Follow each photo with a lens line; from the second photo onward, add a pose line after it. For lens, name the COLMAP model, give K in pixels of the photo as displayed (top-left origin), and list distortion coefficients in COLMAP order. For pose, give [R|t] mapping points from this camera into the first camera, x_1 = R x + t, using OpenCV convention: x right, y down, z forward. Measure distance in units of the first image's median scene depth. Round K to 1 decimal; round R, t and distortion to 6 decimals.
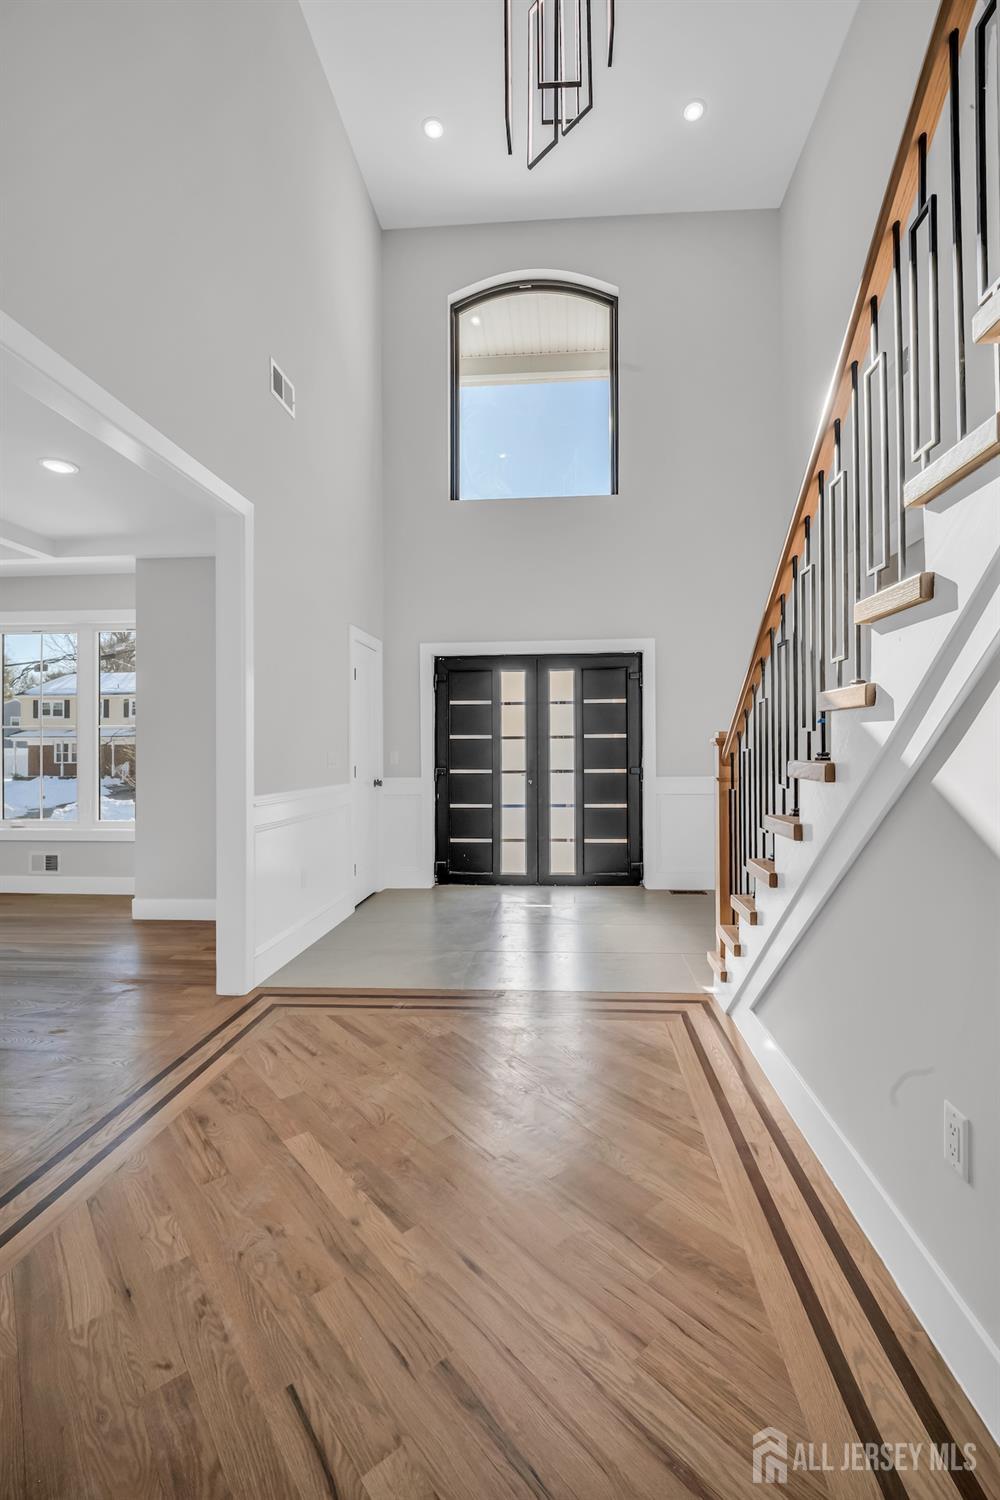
lens RADIAL K [[643.4, 0, 500.5], [0, 643.4, 747.9], [0, 0, 1]] dist [0.023131, -0.000090]
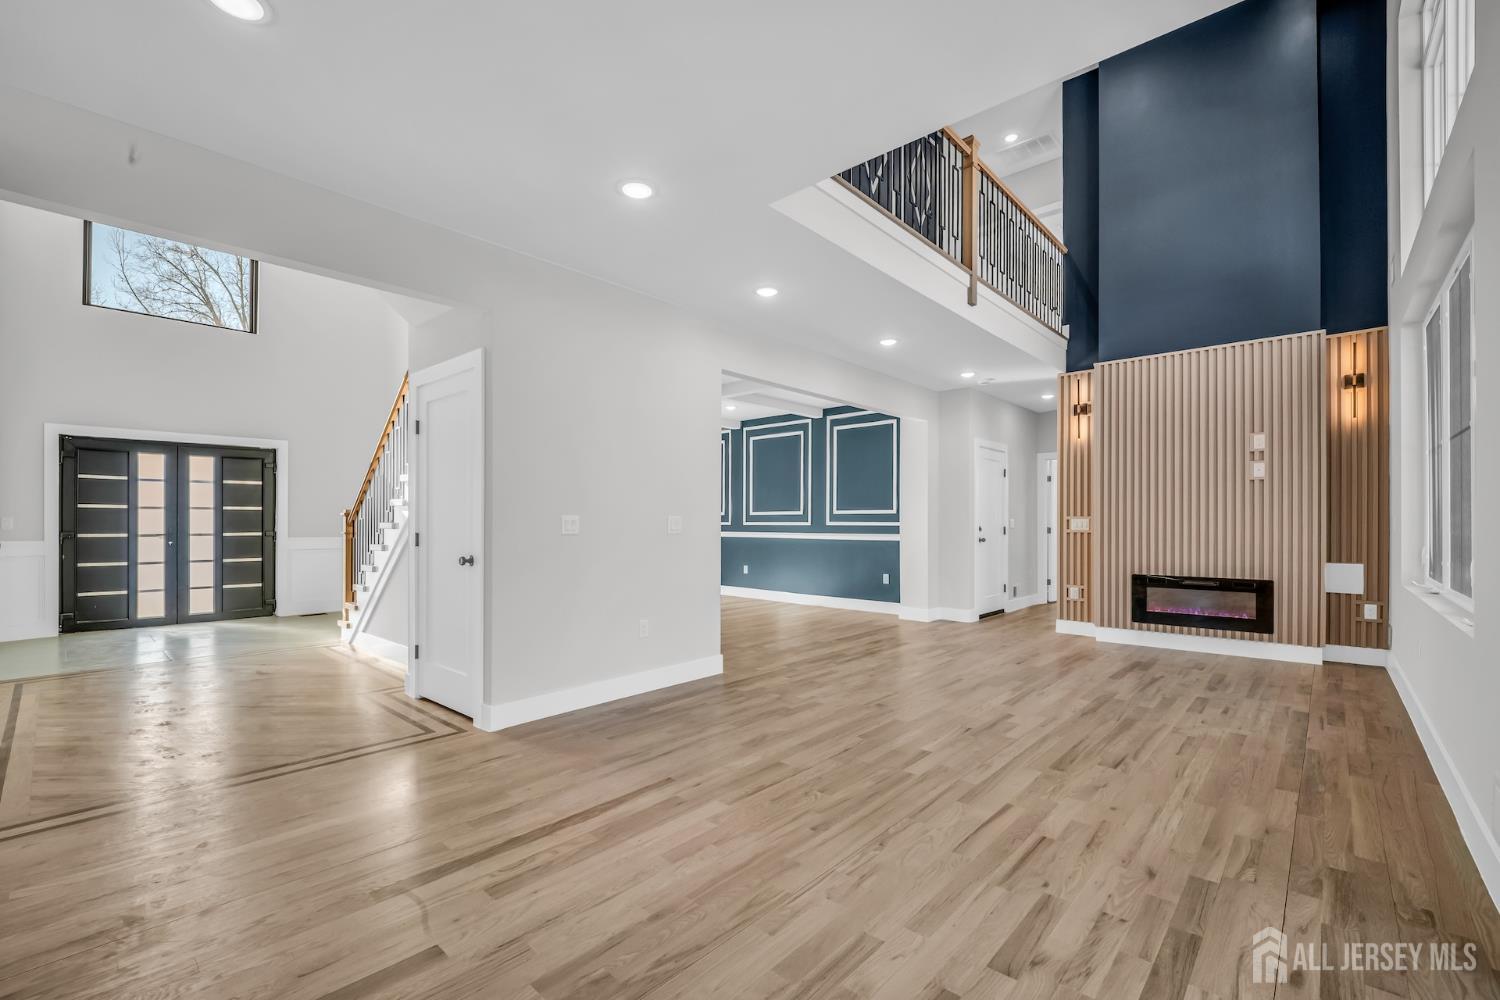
lens RADIAL K [[643.4, 0, 728.3], [0, 643.4, 522.3], [0, 0, 1]] dist [0.023131, -0.000090]
pose [[0.622431, 0.006368, 0.782649, -0.276095], [-0.010126, 0.999949, -0.000084, 0.000840], [-0.782609, -0.007873, 0.622463, -0.655890]]
